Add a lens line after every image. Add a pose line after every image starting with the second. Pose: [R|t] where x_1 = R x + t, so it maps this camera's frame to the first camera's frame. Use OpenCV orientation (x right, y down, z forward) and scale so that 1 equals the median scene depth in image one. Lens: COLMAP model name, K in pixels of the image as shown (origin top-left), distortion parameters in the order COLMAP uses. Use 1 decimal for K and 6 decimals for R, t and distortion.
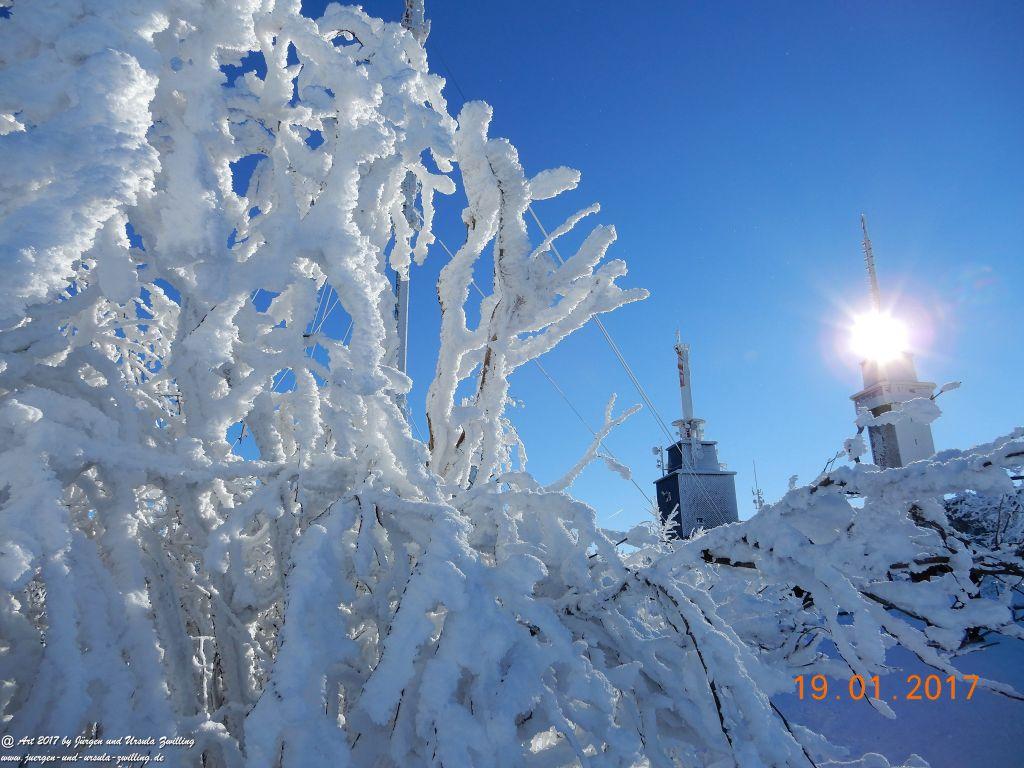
lens RADIAL K [[725.0, 0, 512.0], [0, 725.0, 380.9], [0, 0, 1]] dist [0.003790, 0.000409]
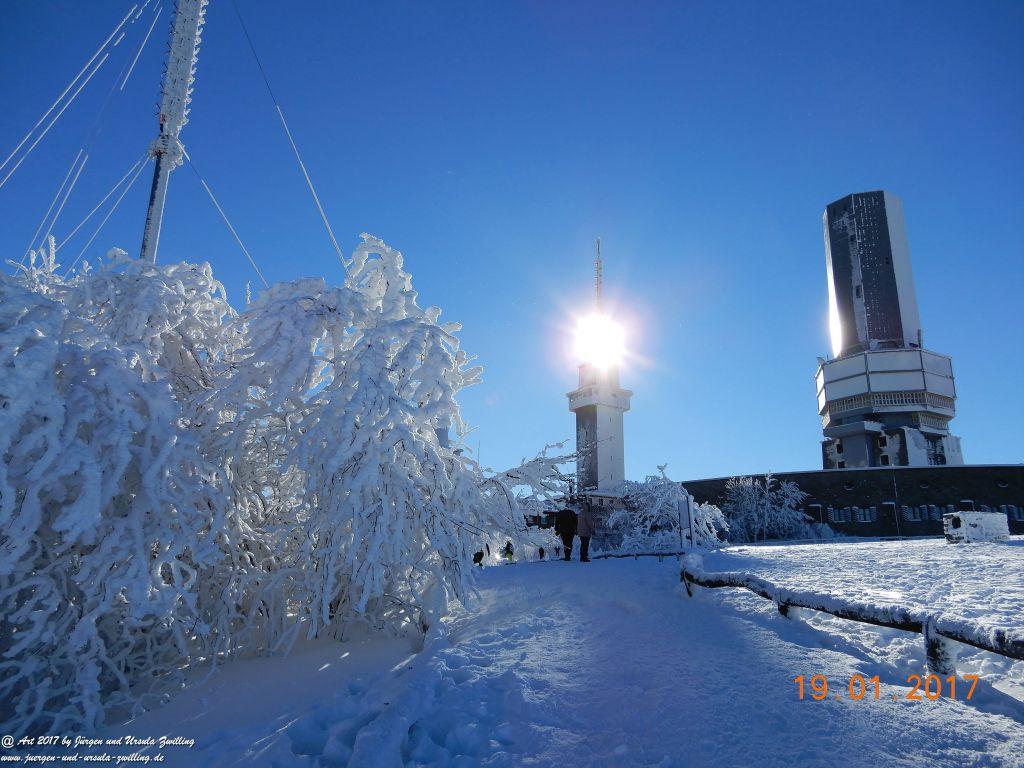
lens RADIAL K [[725.0, 0, 512.0], [0, 725.0, 380.9], [0, 0, 1]] dist [0.003790, 0.000409]
pose [[0.927850, 0.127367, 0.350531, -0.892691], [-0.142138, 0.989707, 0.016620, -0.265824], [-0.344806, -0.065245, 0.936404, -2.077260]]
